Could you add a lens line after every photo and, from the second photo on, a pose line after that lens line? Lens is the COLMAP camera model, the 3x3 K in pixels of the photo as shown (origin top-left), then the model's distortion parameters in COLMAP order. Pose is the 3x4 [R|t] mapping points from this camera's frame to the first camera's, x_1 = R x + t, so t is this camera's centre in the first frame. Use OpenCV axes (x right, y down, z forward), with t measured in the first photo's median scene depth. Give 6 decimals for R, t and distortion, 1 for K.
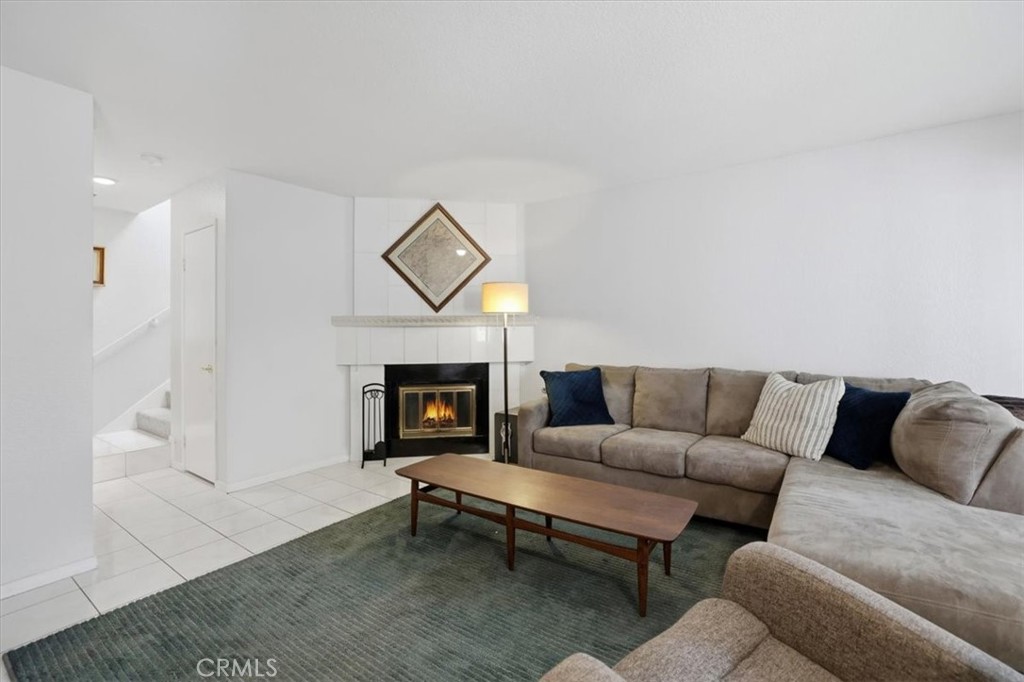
lens RADIAL K [[442.8, 0, 510.6], [0, 442.8, 339.2], [0, 0, 1]] dist [-0.027246, 0.001806]
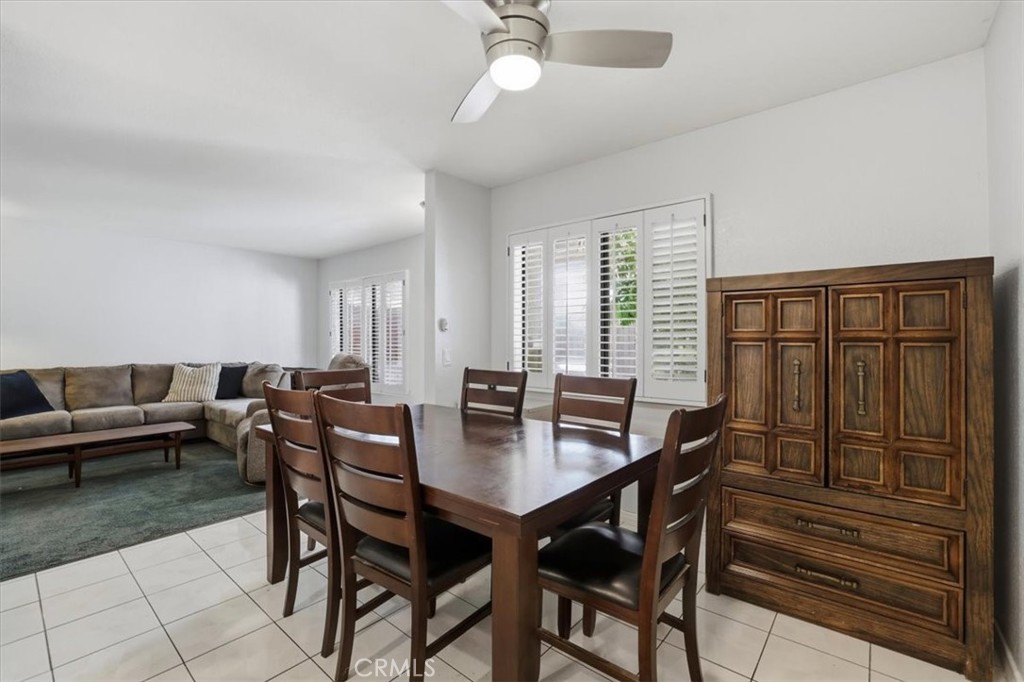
lens RADIAL K [[442.8, 0, 510.6], [0, 442.8, 341.5], [0, 0, 1]] dist [-0.027246, 0.001806]
pose [[0.077118, 0.012374, 0.996945, -1.102301], [0.008602, 0.999878, -0.013076, 0.016342], [-0.996985, 0.009584, 0.077002, -0.538468]]
